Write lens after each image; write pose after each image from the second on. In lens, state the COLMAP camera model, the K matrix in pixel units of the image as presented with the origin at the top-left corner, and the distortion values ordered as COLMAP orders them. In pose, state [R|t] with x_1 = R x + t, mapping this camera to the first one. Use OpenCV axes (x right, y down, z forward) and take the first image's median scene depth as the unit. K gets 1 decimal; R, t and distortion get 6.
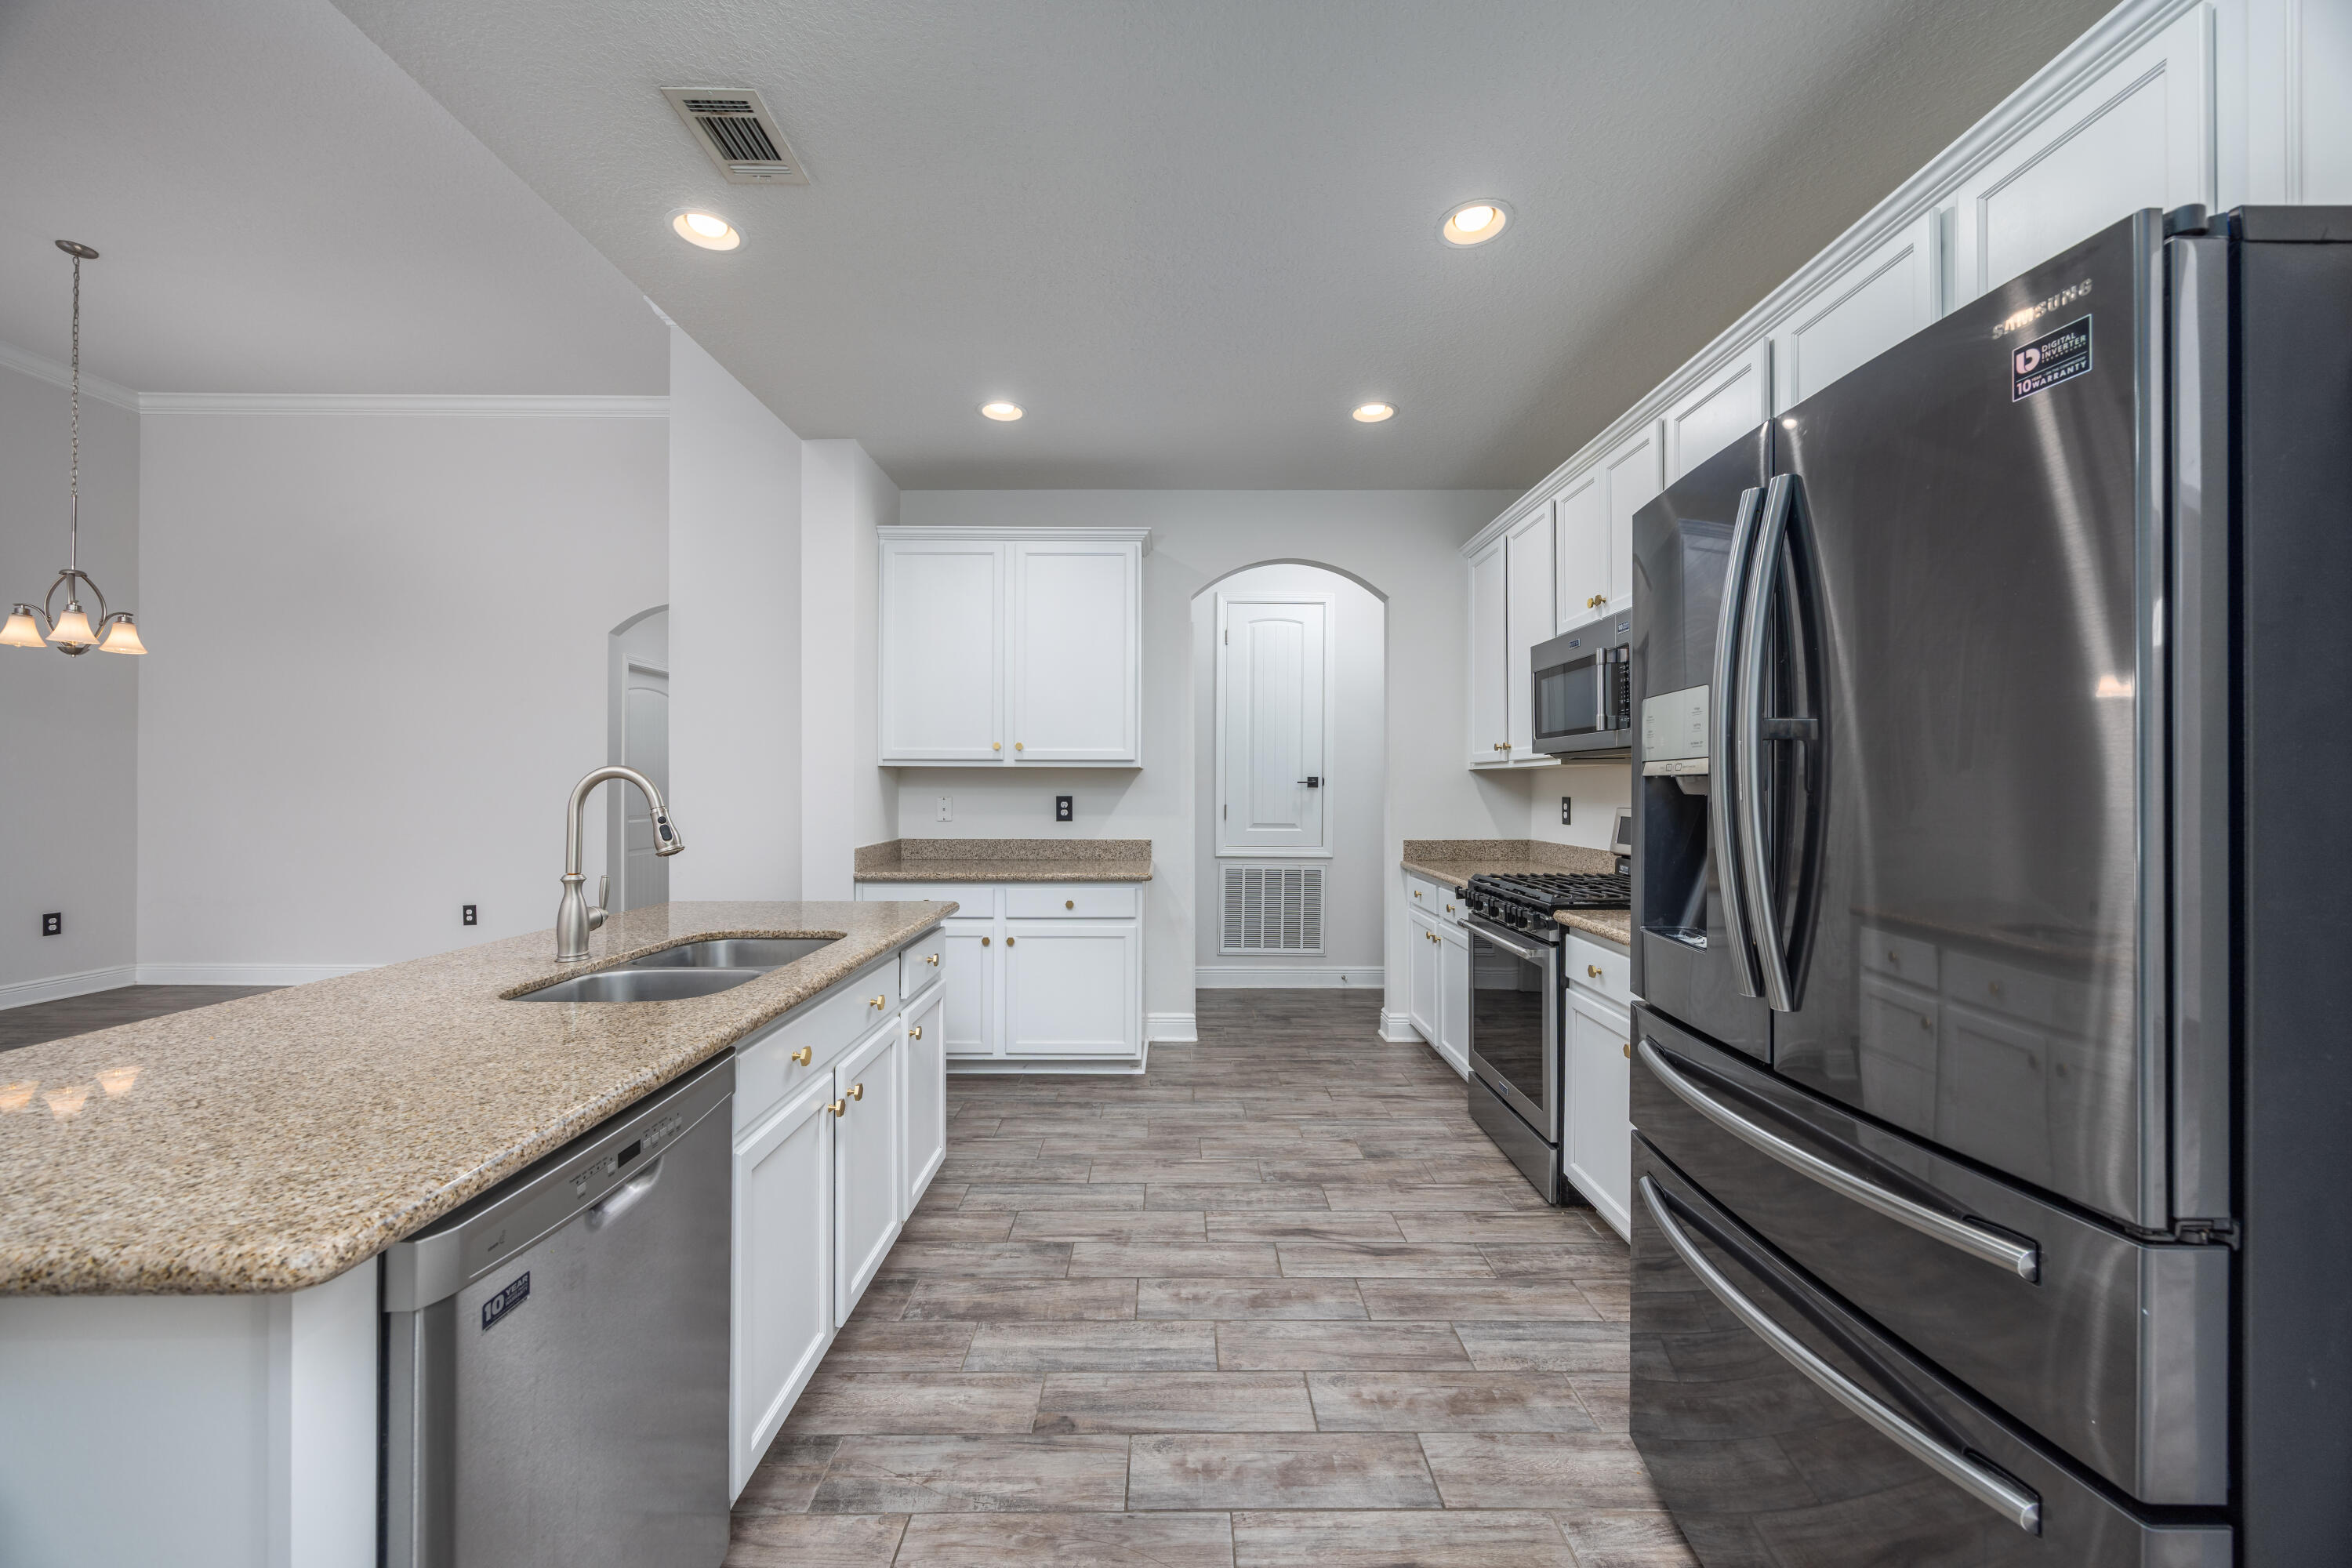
lens RADIAL K [[928.5, 0, 1188.1], [0, 928.5, 781.3], [0, 0, 1]] dist [-0.000054, 0.000071]
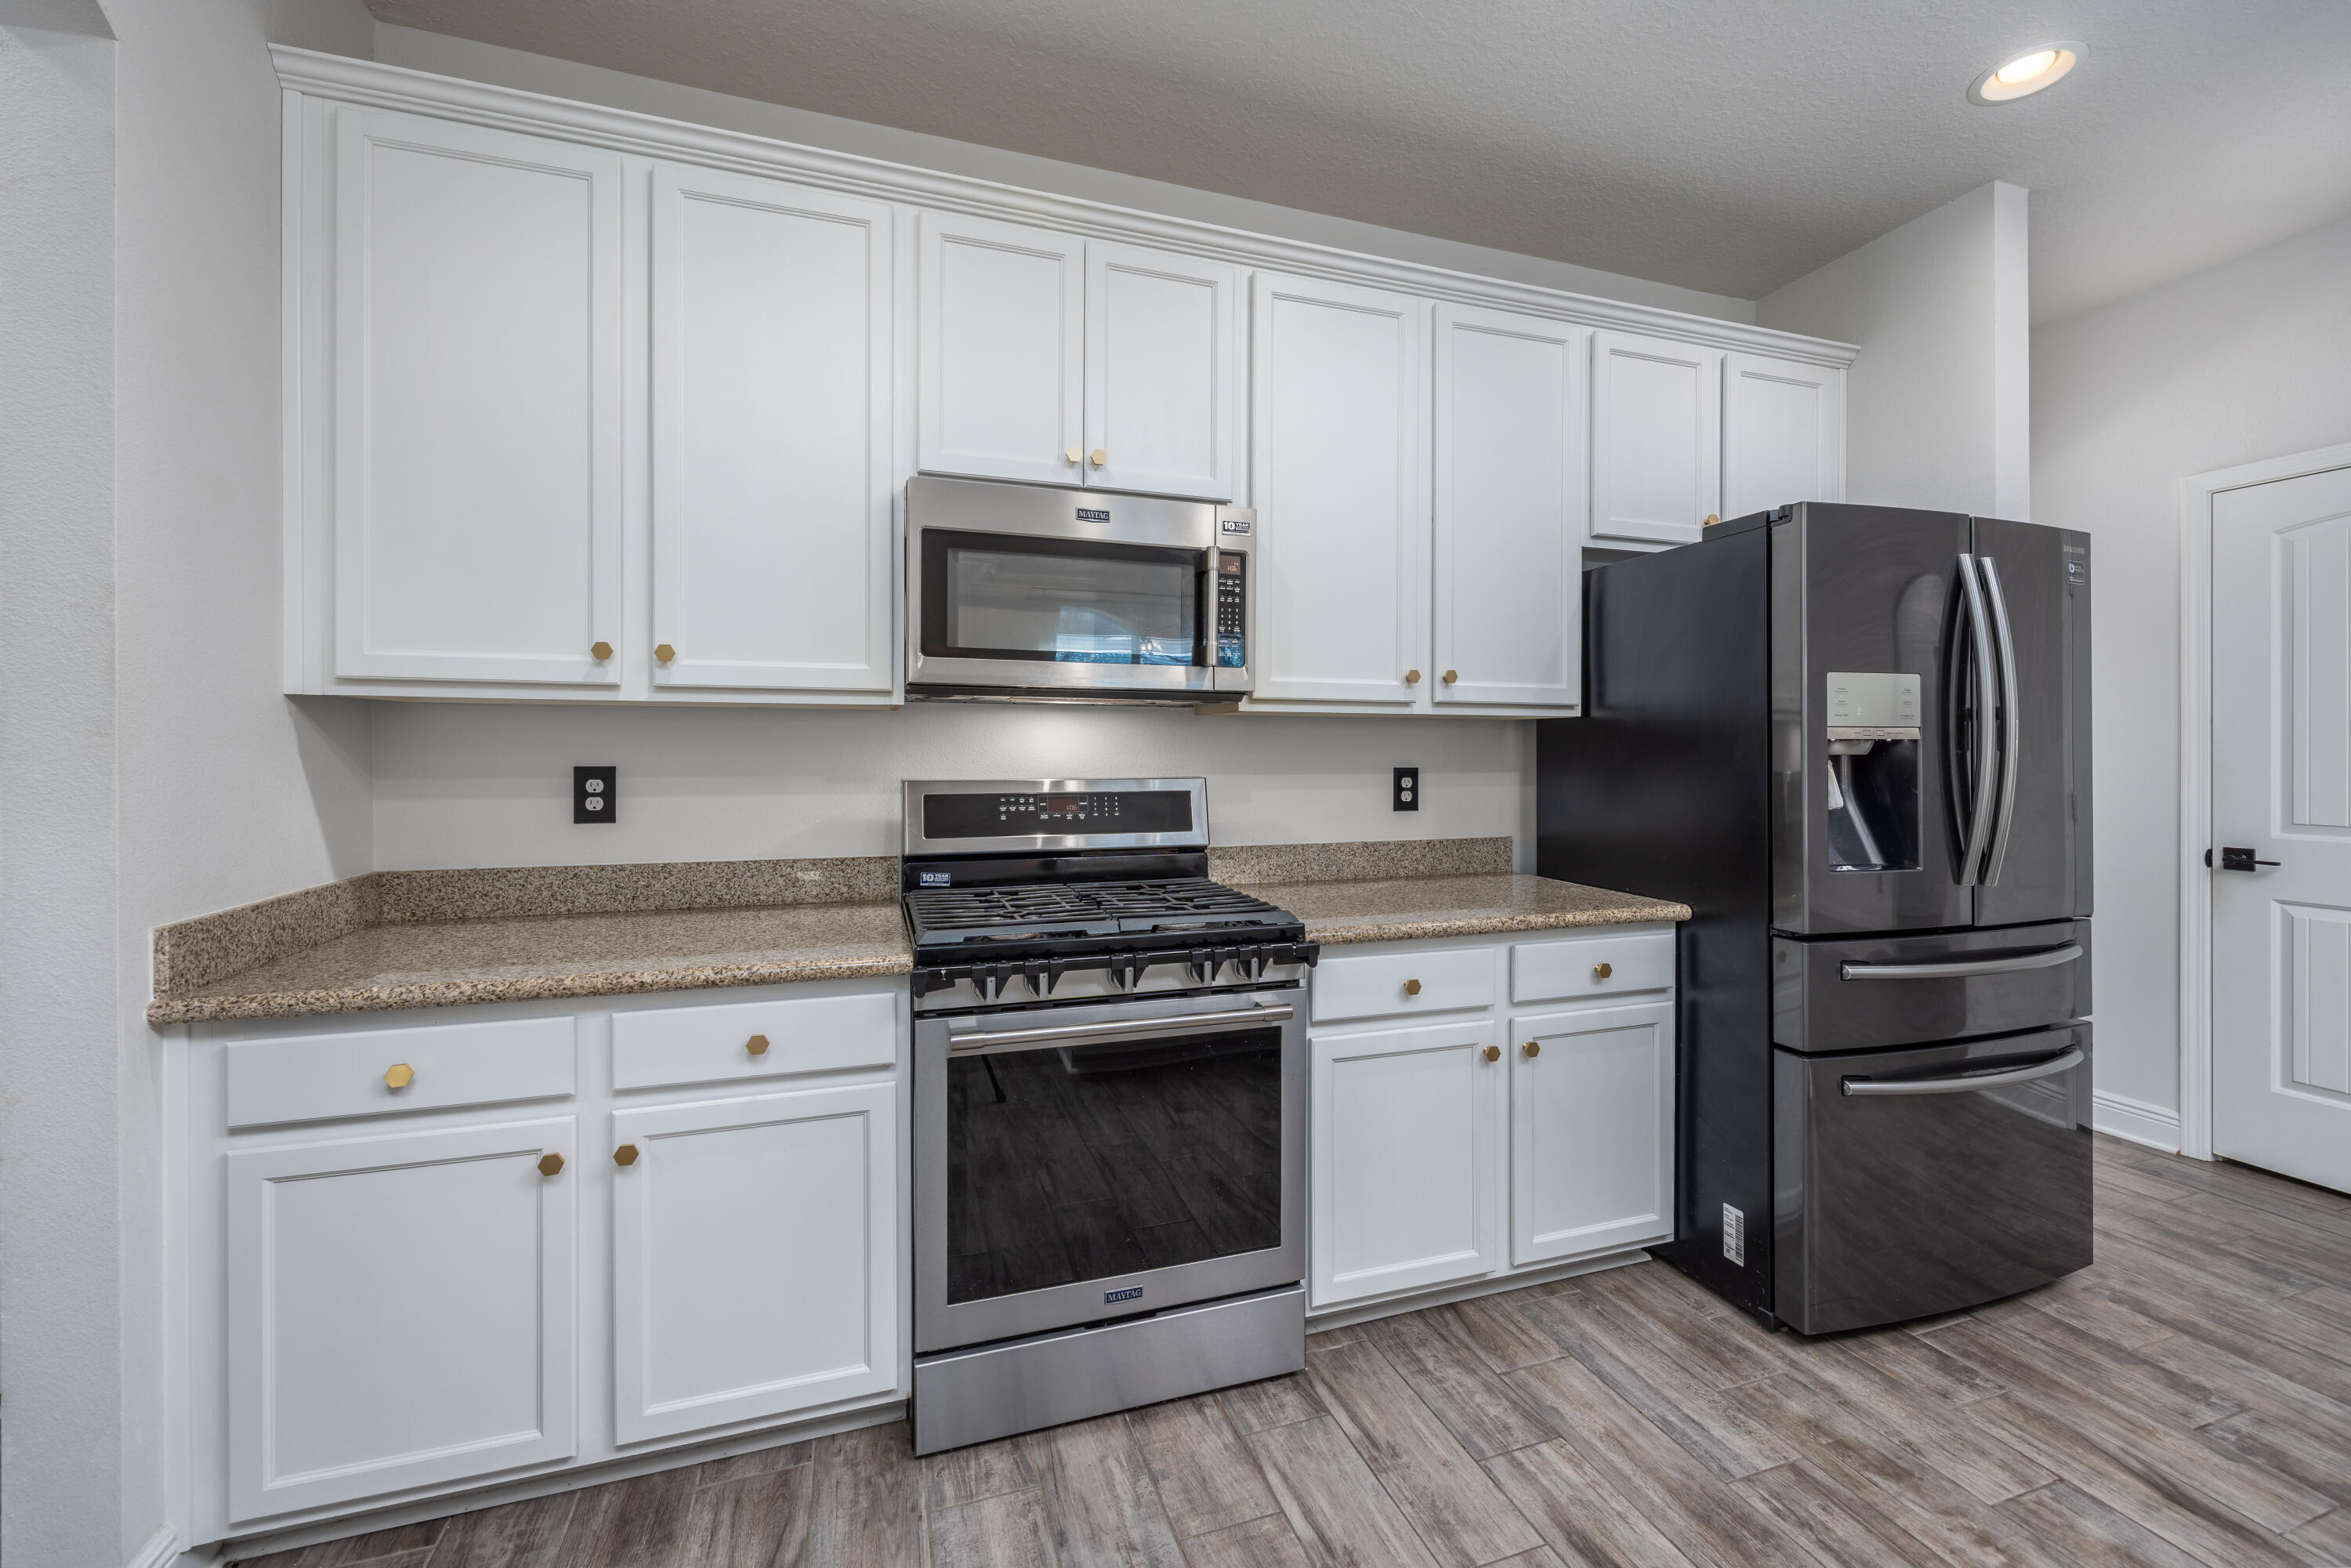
lens RADIAL K [[952.0, 0, 1177.9], [0, 952.0, 753.9], [0, 0, 1]] dist [-0.000982, 0.000216]
pose [[-0.307256, -0.004824, 0.951615, -0.173055], [-0.008179, 0.999964, 0.002428, 0.007584], [-0.951592, -0.007038, -0.307284, 0.973630]]
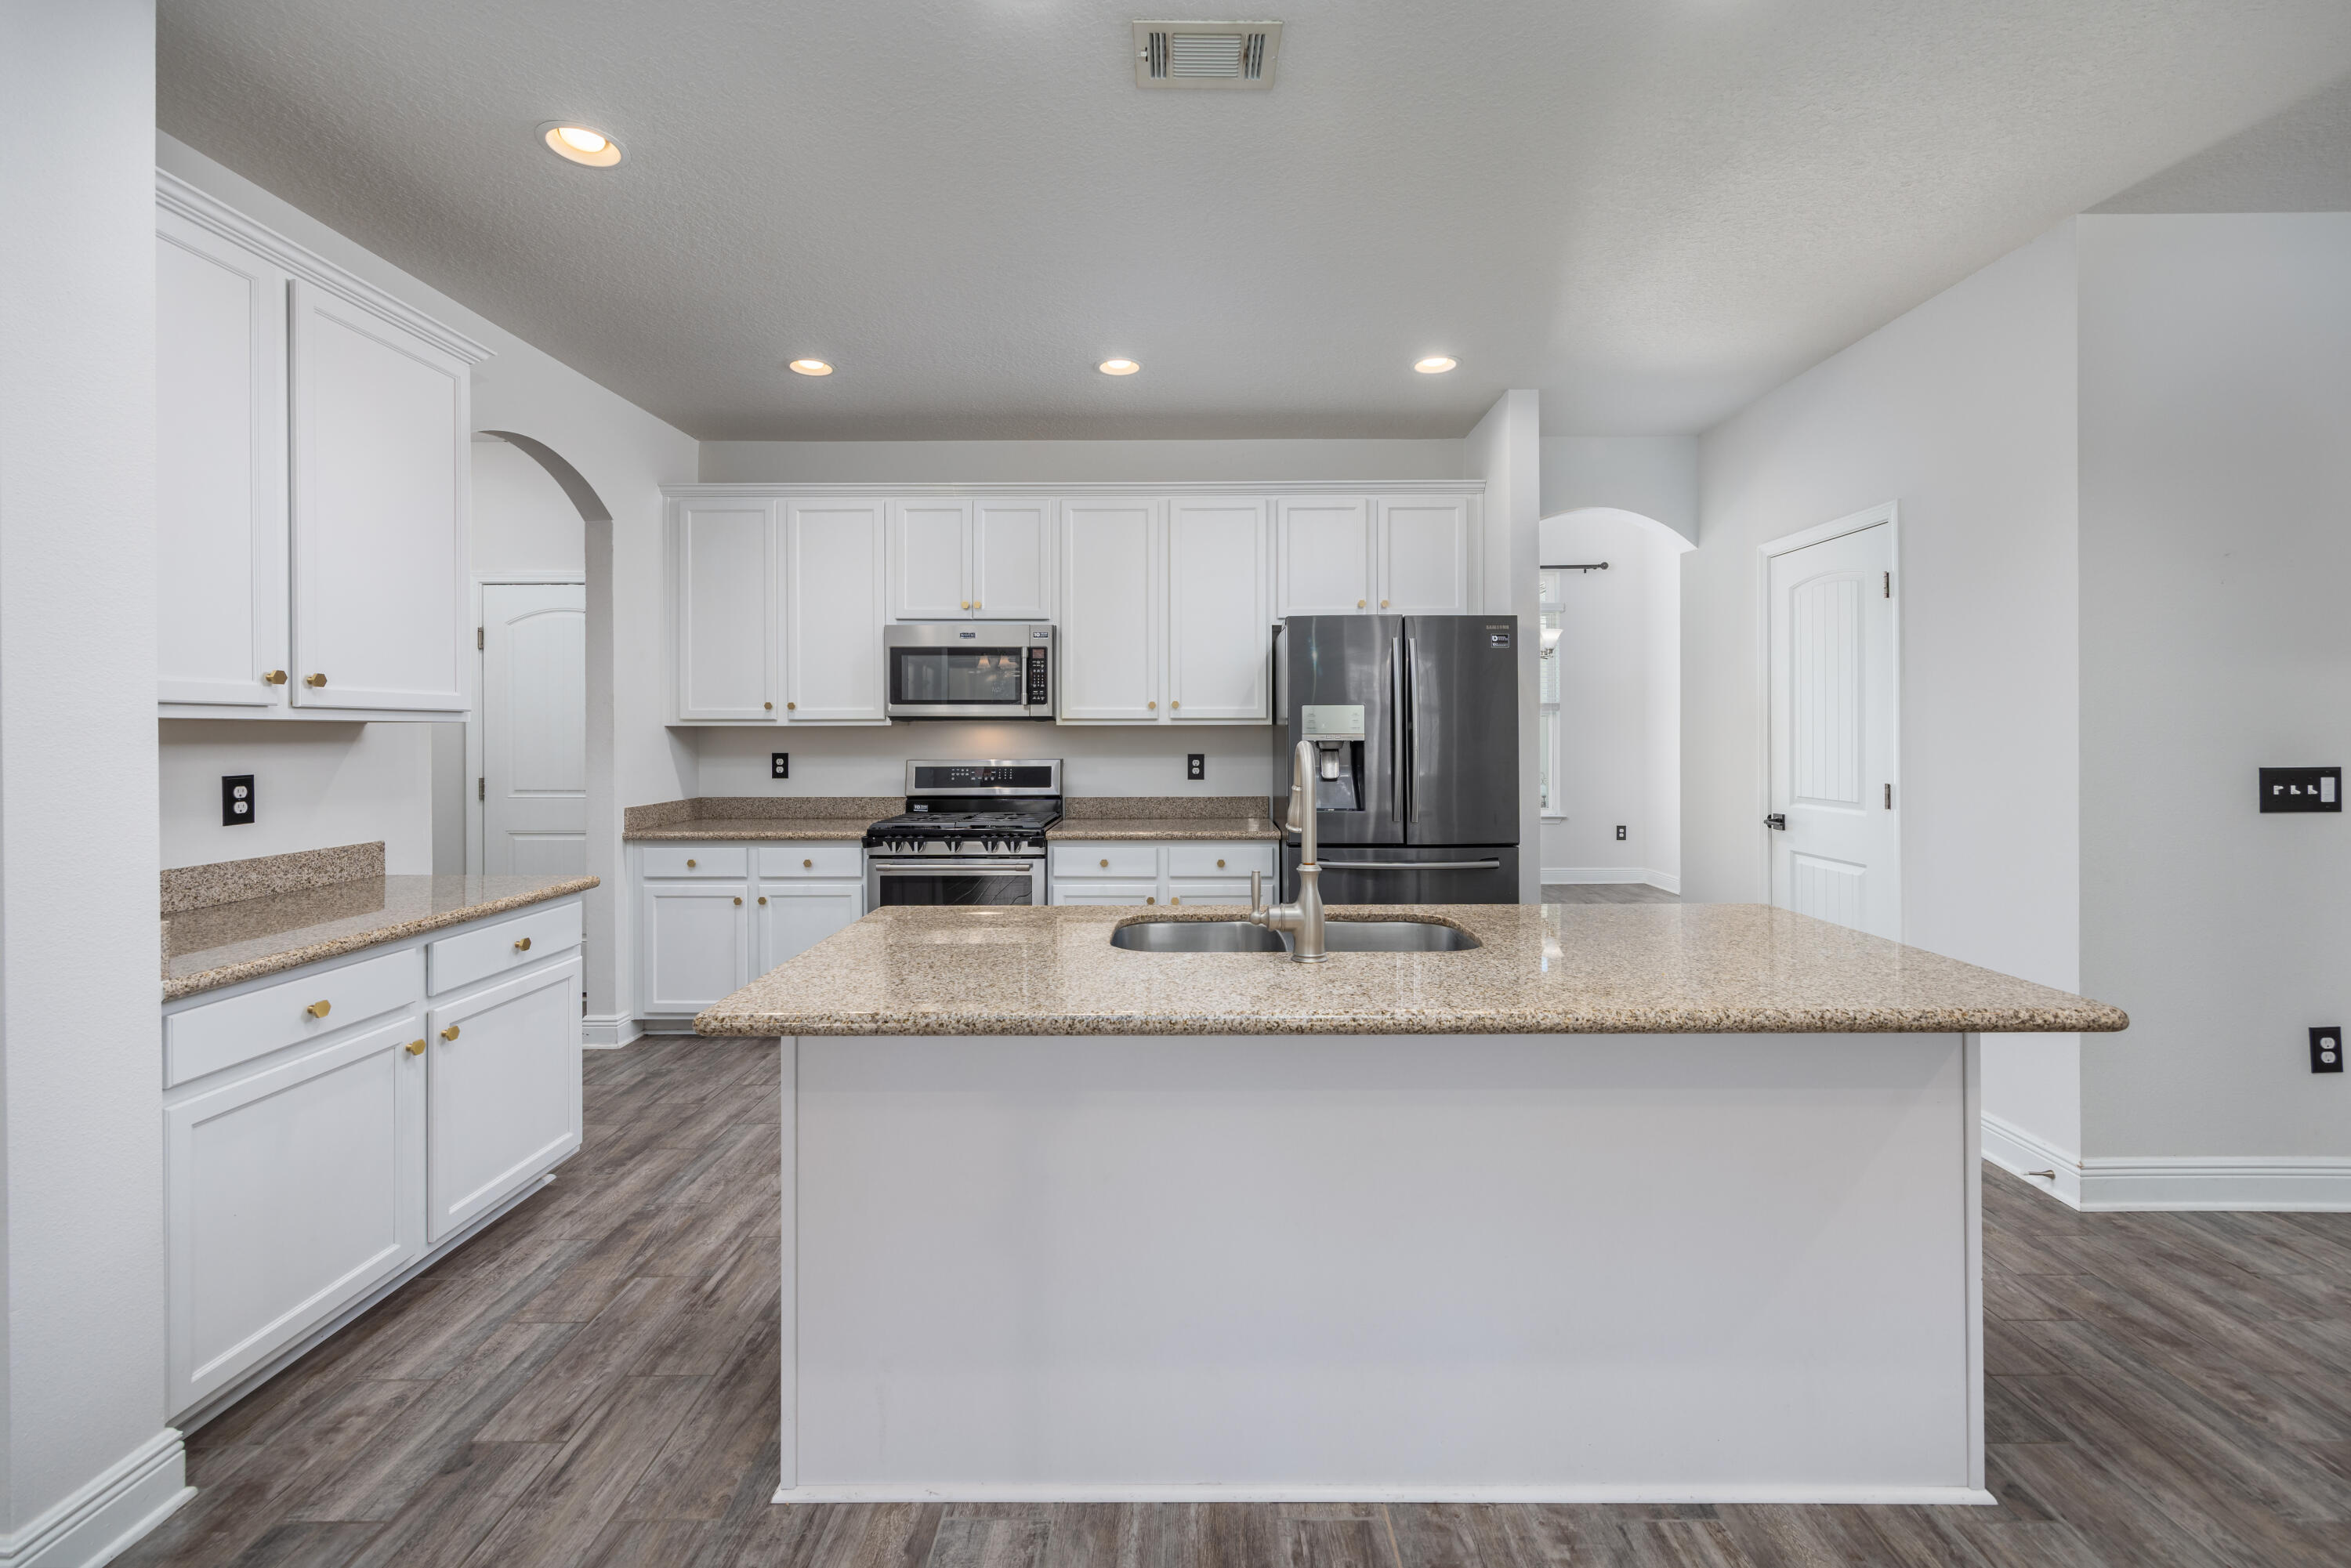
lens RADIAL K [[992.0, 0, 1182.2], [0, 992.0, 730.7], [0, 0, 1]] dist [0.000486, 0.000026]
pose [[0.014362, -0.001355, 0.999896, -0.830108], [-0.003405, 0.999993, 0.001404, -0.013796], [-0.999891, -0.003425, 0.014357, 0.581521]]
